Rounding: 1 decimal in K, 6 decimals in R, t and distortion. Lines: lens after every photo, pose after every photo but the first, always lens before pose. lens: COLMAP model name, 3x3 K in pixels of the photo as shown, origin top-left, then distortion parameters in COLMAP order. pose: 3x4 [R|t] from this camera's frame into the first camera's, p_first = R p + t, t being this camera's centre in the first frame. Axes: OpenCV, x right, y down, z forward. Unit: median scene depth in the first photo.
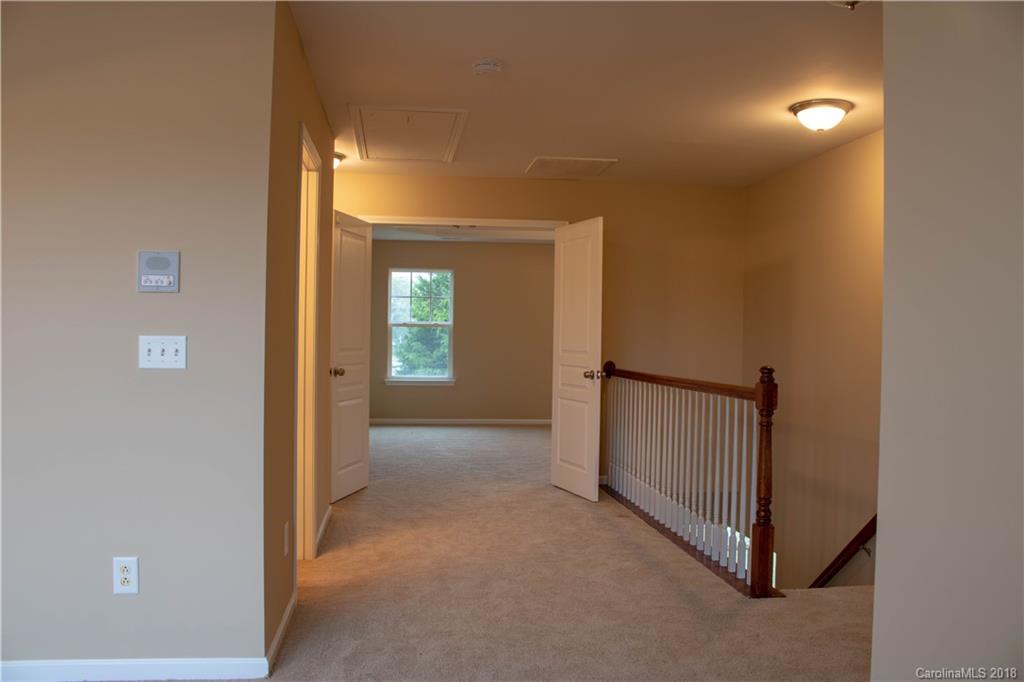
lens RADIAL K [[848.1, 0, 509.5], [0, 848.1, 342.8], [0, 0, 1]] dist [-0.163955, 0.136591]
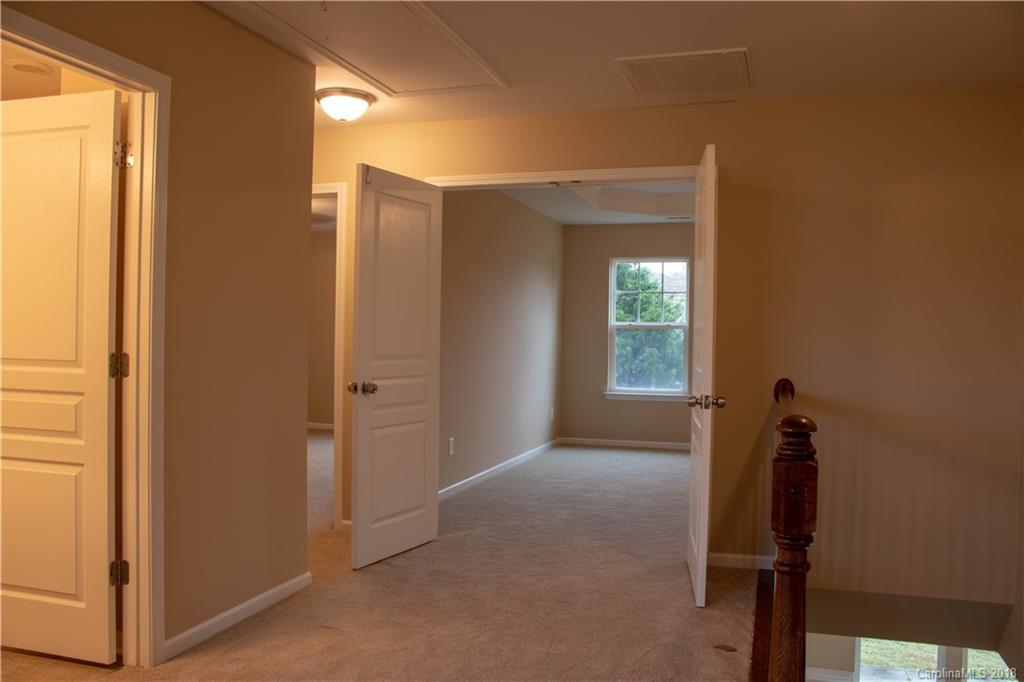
lens RADIAL K [[848.1, 0, 509.5], [0, 848.1, 342.8], [0, 0, 1]] dist [-0.163955, 0.136591]
pose [[0.895447, 0.002070, -0.445164, 0.222573], [-0.003824, 0.999988, -0.003041, -0.003225], [0.445152, 0.004425, 0.895444, 0.367461]]
